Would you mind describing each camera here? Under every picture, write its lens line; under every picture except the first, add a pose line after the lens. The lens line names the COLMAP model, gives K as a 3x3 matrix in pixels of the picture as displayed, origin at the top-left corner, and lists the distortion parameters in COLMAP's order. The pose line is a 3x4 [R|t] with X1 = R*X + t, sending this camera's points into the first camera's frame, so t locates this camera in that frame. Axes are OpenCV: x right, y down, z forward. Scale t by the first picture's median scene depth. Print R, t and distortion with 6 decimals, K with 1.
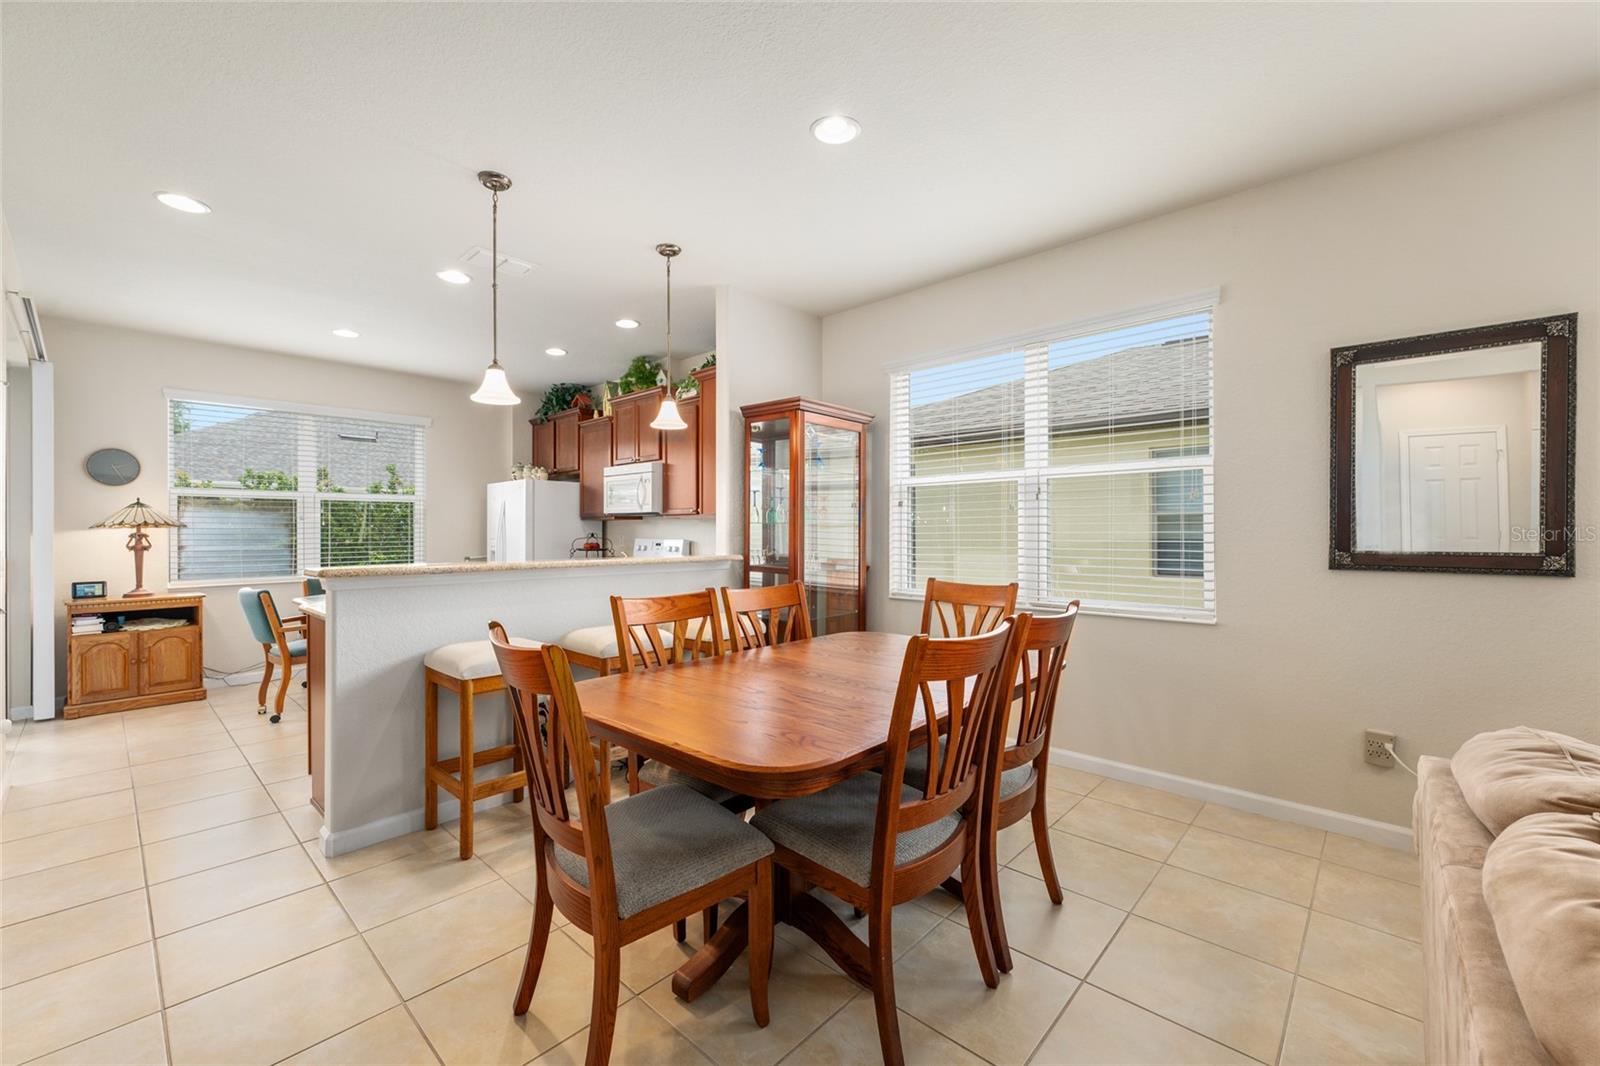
lens RADIAL K [[634.3, 0, 789.4], [0, 634.3, 532.0], [0, 0, 1]] dist [0.002222, -0.001107]
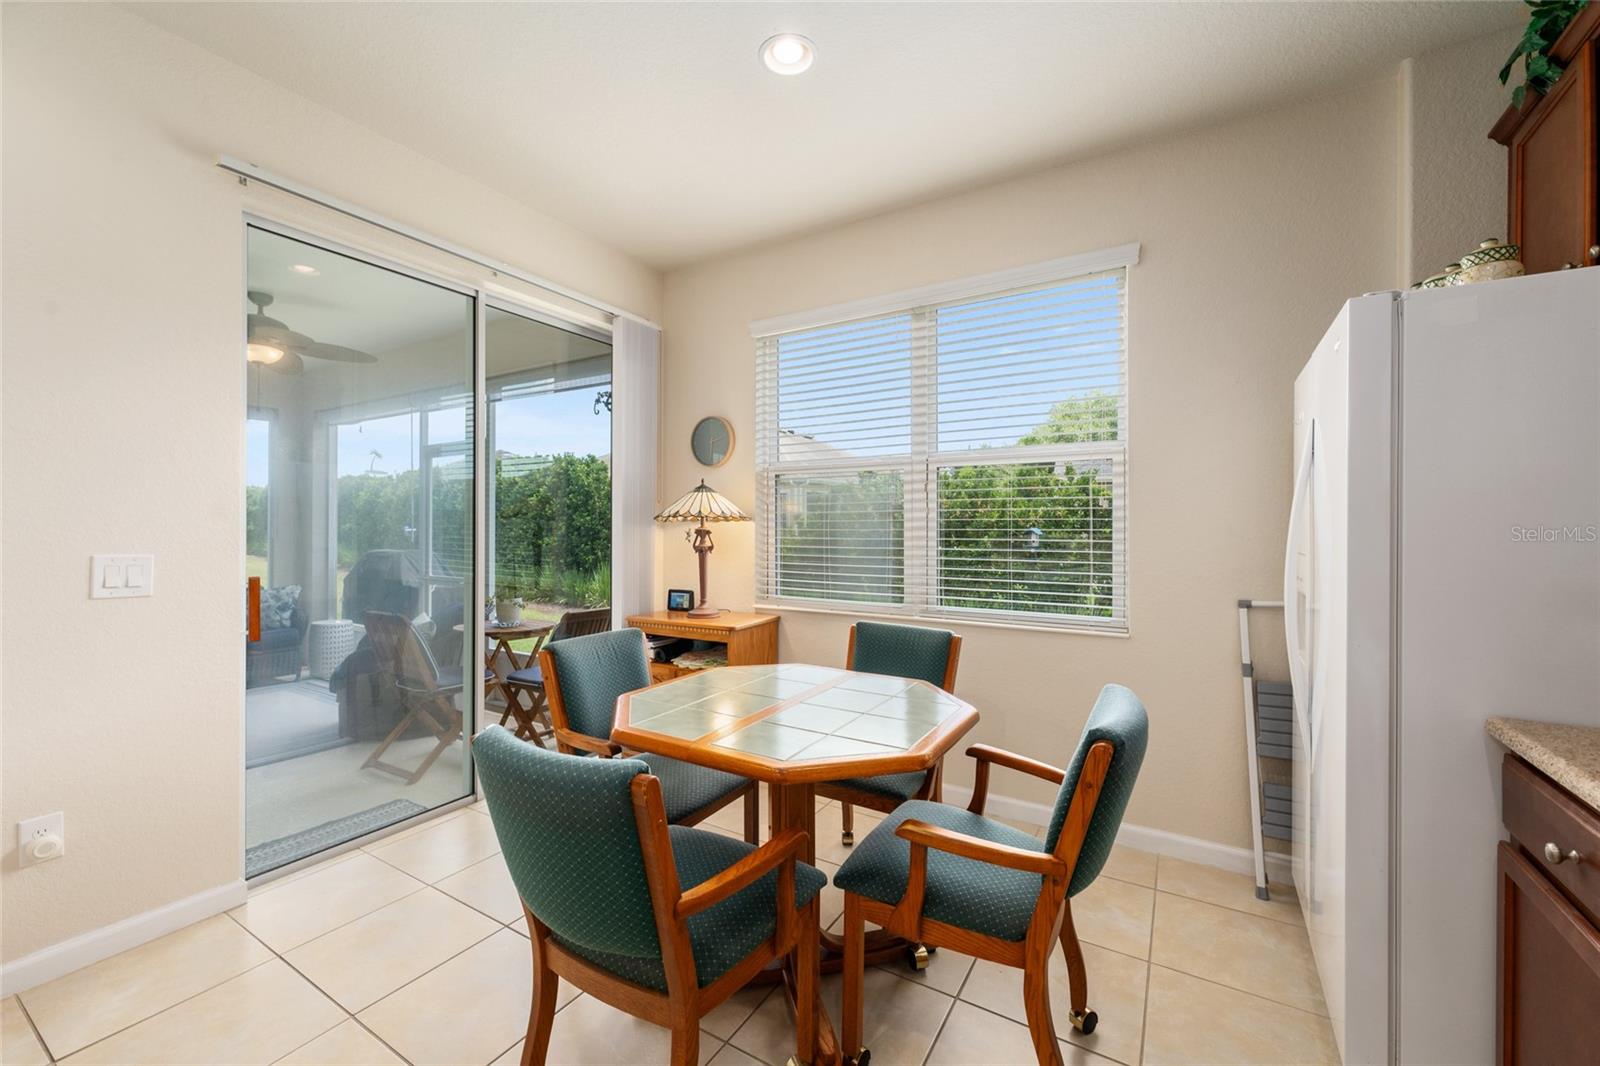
lens RADIAL K [[634.3, 0, 803.3], [0, 634.3, 521.9], [0, 0, 1]] dist [0.002222, -0.001107]
pose [[0.206653, 0.000628, -0.978414, -0.302376], [-0.003149, 0.999995, -0.000023, -0.006163], [0.978409, 0.003086, 0.206654, 0.978414]]
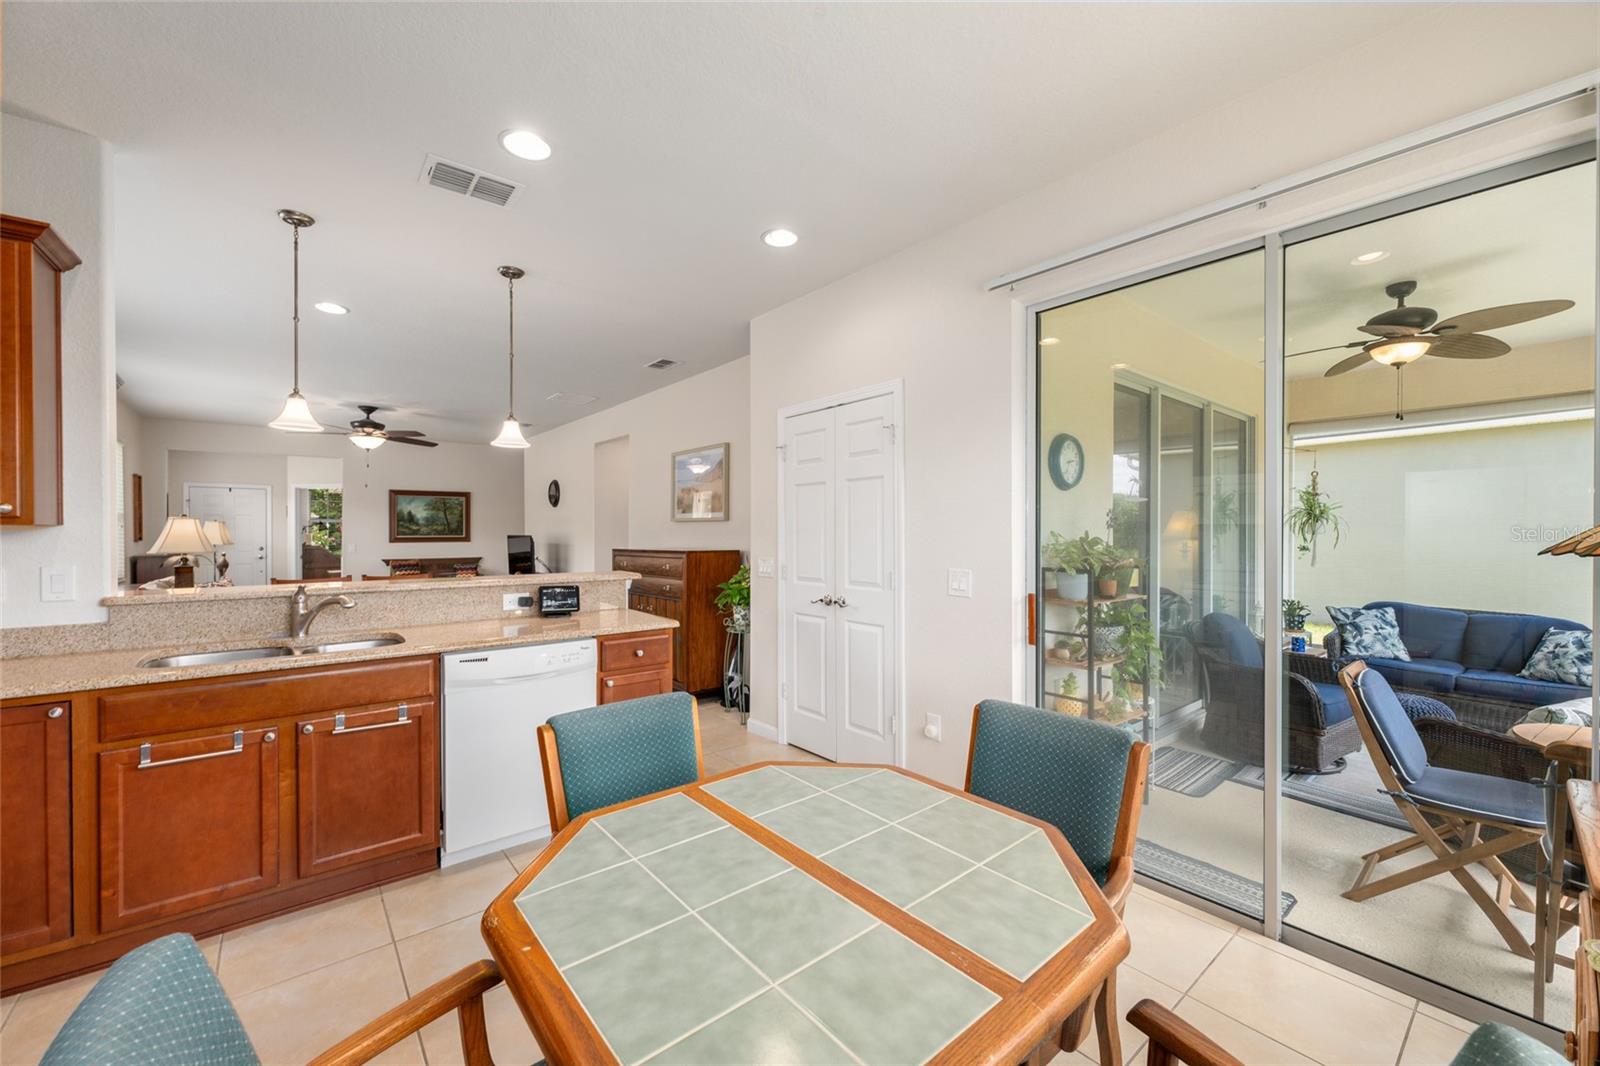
lens RADIAL K [[634.3, 0, 803.7], [0, 634.3, 535.5], [0, 0, 1]] dist [0.002222, -0.001107]
pose [[-0.990830, 0.000784, 0.135112, -0.714511], [0.001477, 0.999986, 0.005022, -0.020220], [-0.135106, 0.005176, -0.990818, 1.293902]]
